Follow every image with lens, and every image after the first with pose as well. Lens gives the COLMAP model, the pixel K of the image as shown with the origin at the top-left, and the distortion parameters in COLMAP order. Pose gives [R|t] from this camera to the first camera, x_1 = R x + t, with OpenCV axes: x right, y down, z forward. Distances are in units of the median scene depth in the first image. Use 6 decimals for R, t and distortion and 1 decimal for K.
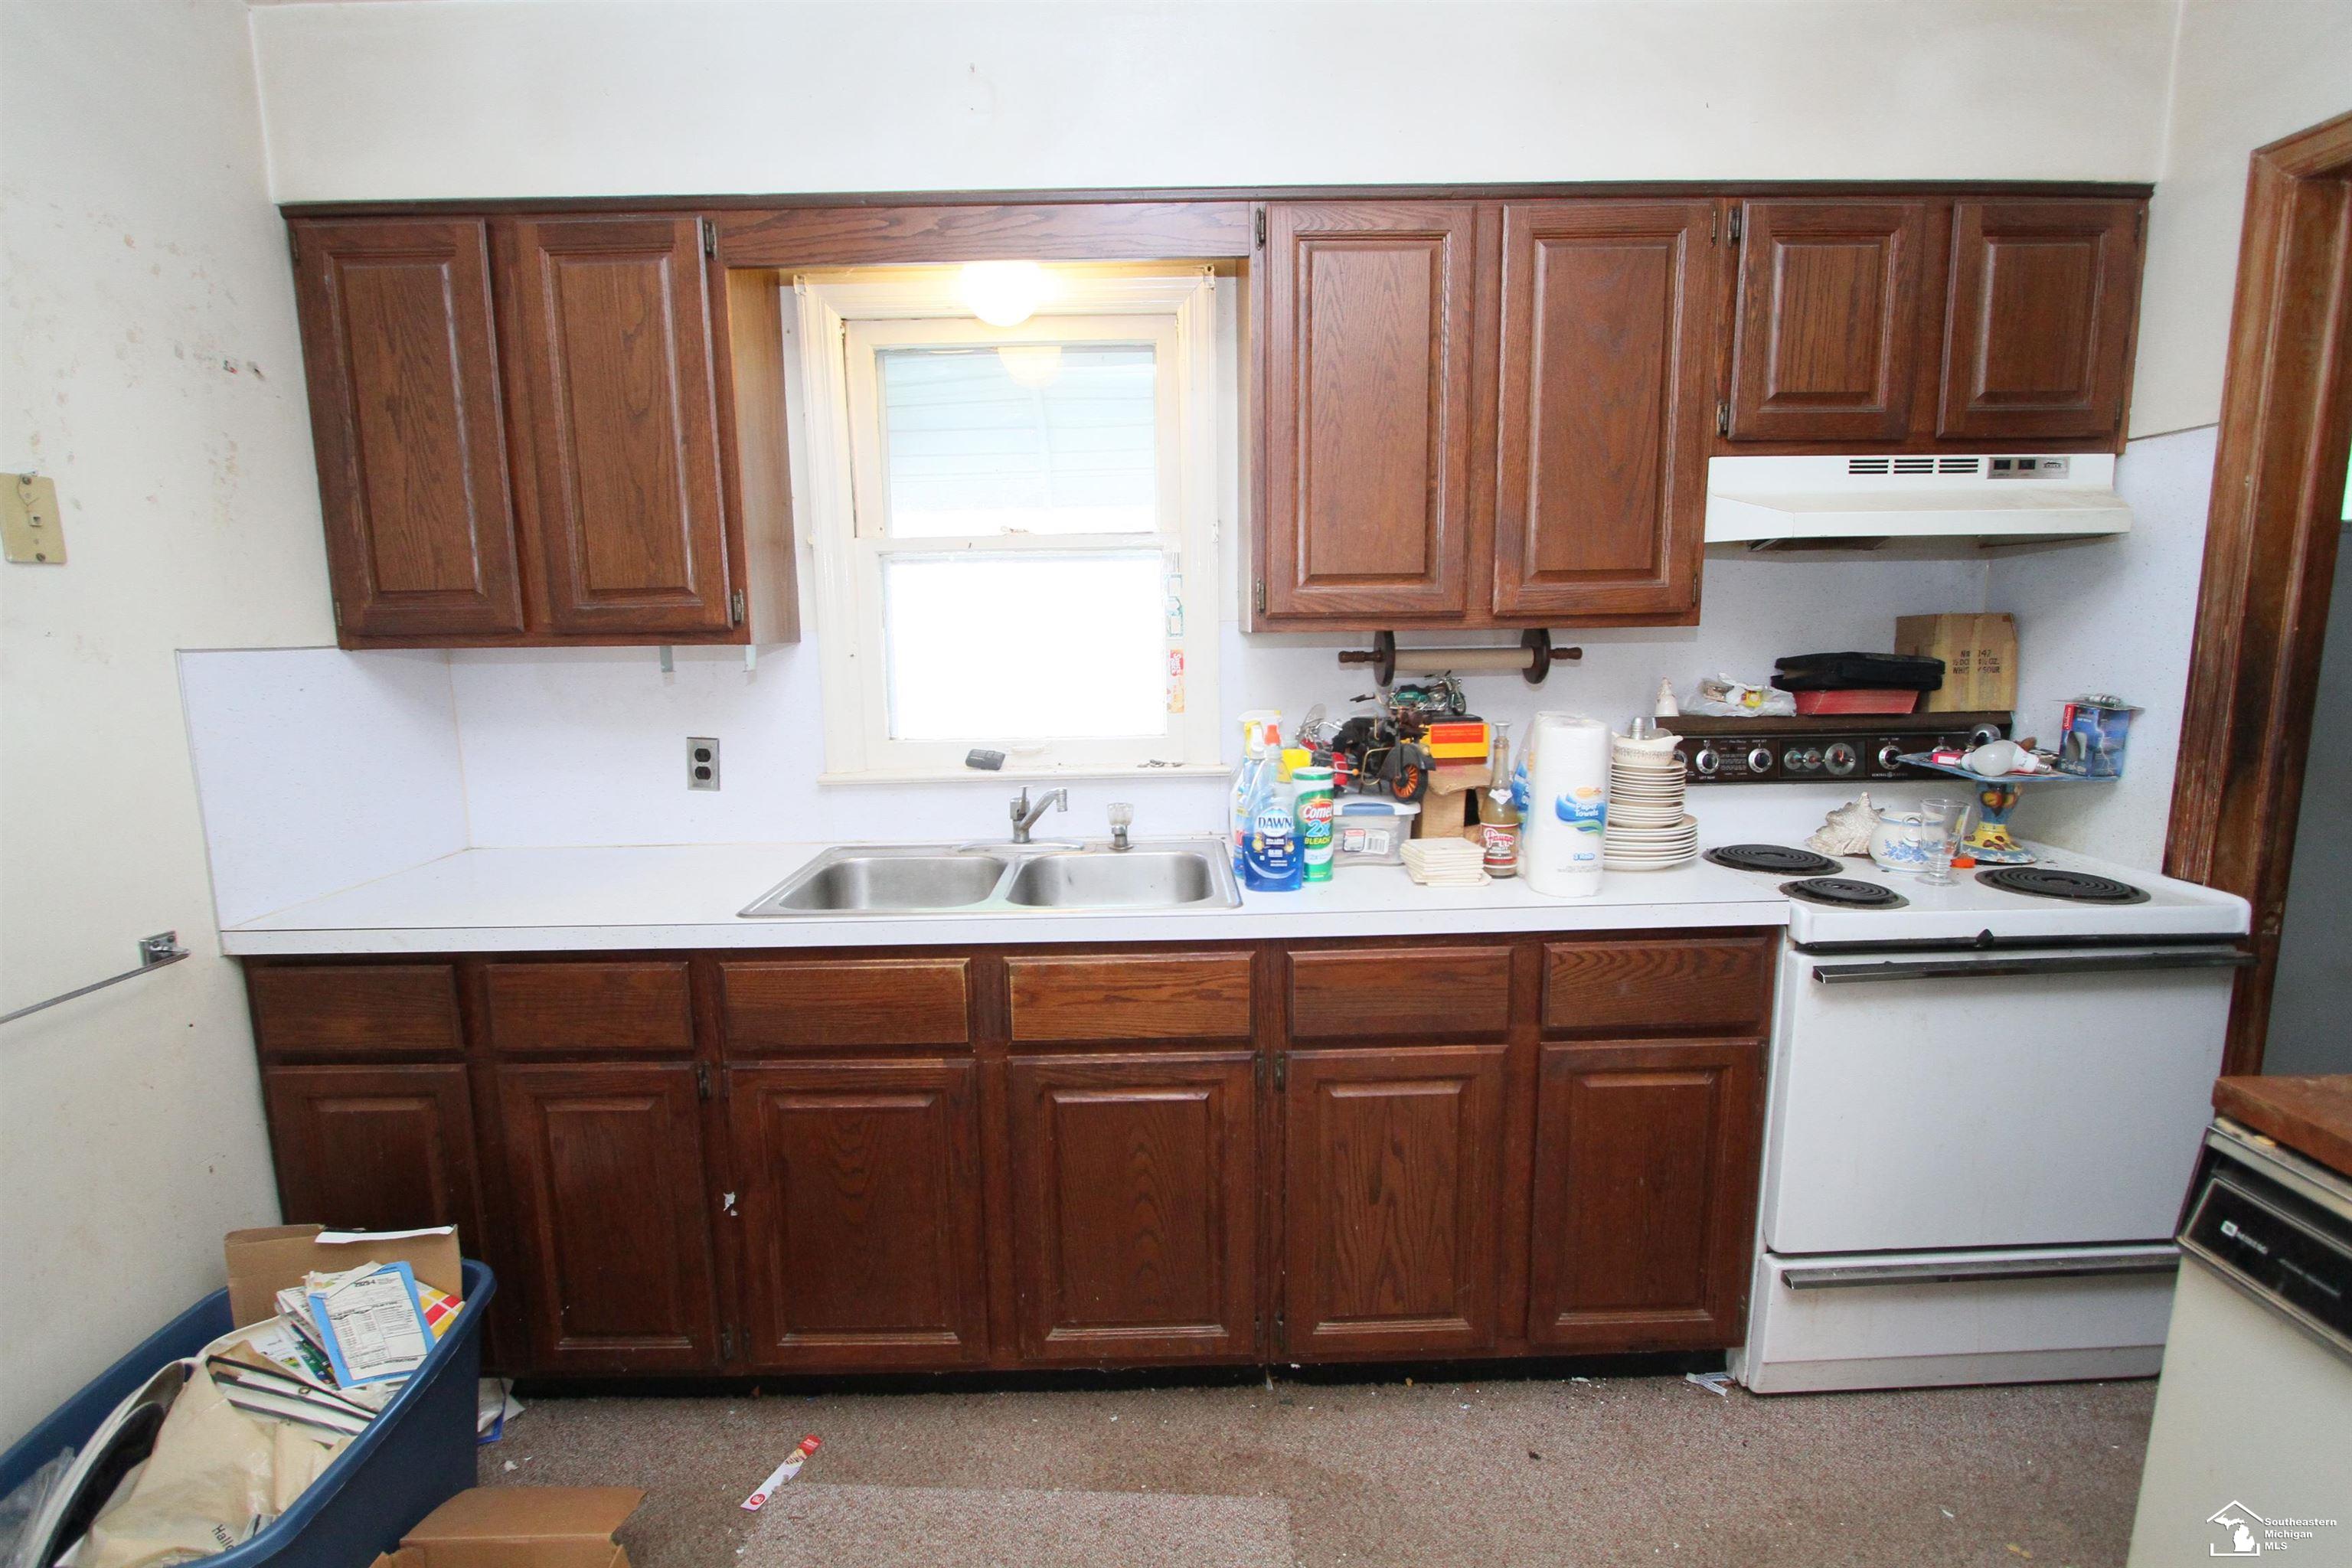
lens RADIAL K [[1100.3, 0, 1180.4], [0, 1100.3, 793.6], [0, 0, 1]] dist [-0.011447, 0.000550]
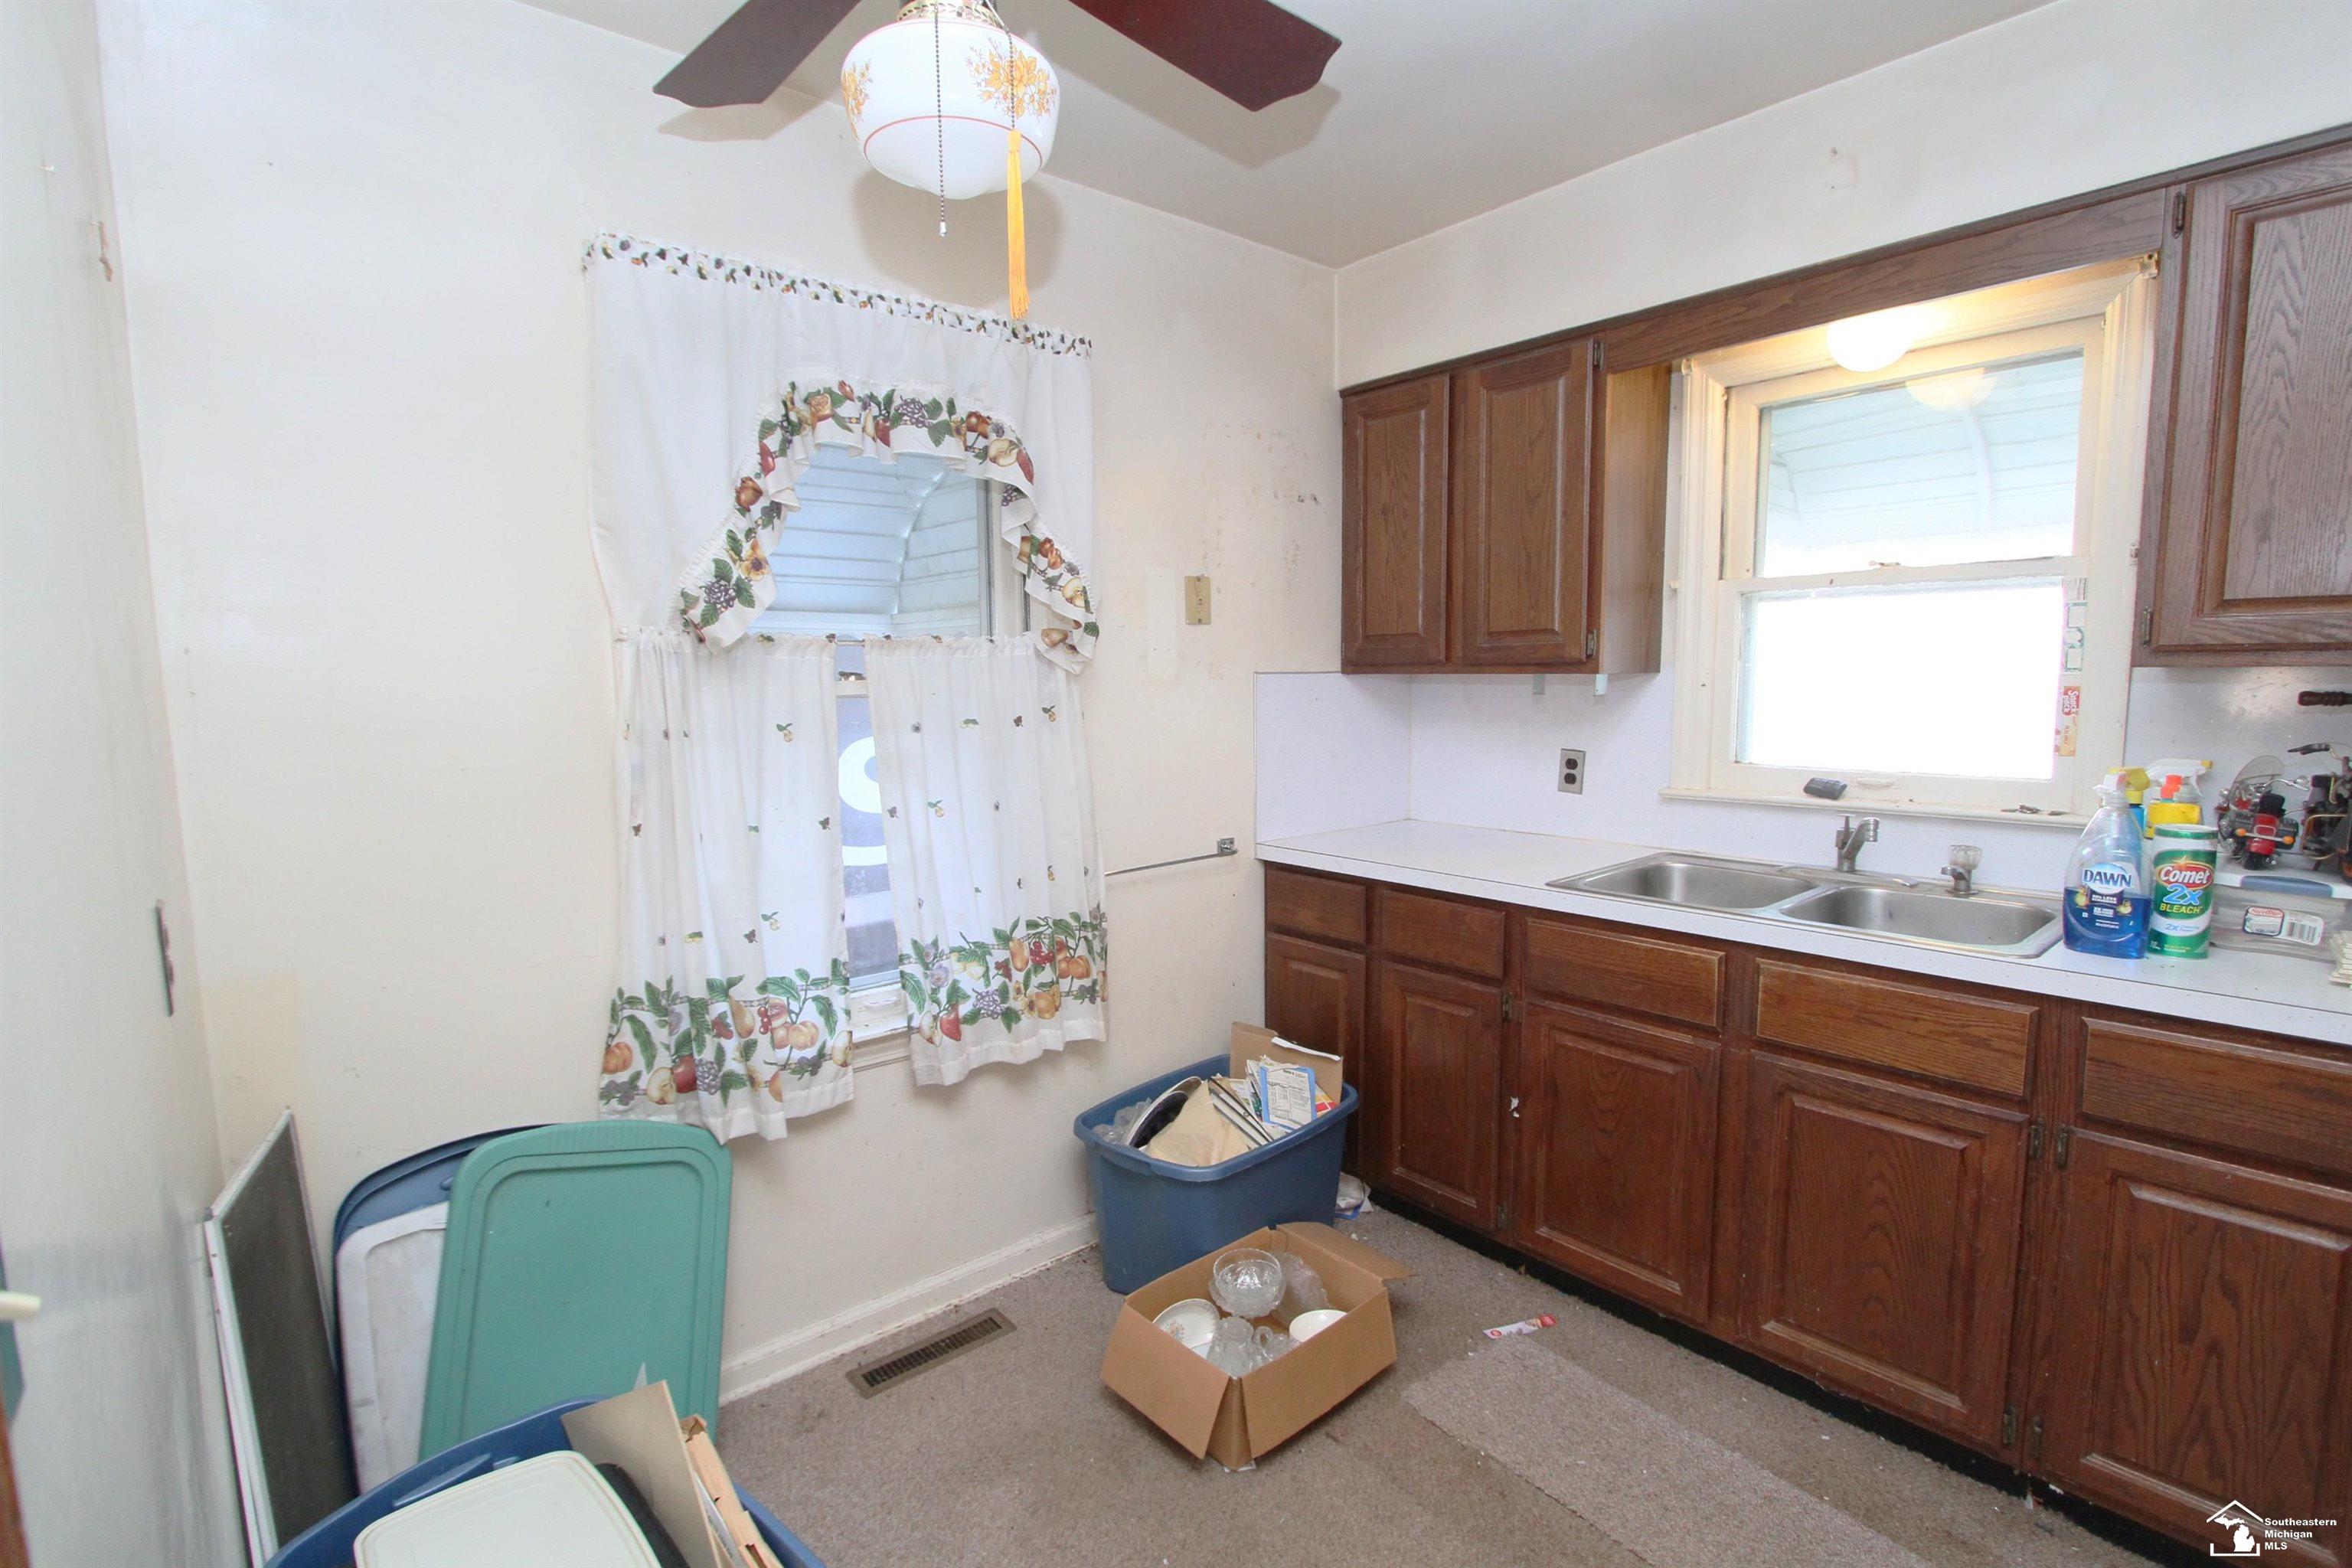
lens RADIAL K [[1099.3, 0, 1176.0], [0, 1099.3, 784.0], [0, 0, 1]] dist [0.000357, -0.010042]
pose [[0.641622, 0.086071, -0.762177, 0.277305], [-0.114862, 0.993261, 0.015472, 0.024129], [0.758372, 0.077618, 0.647184, -0.159241]]
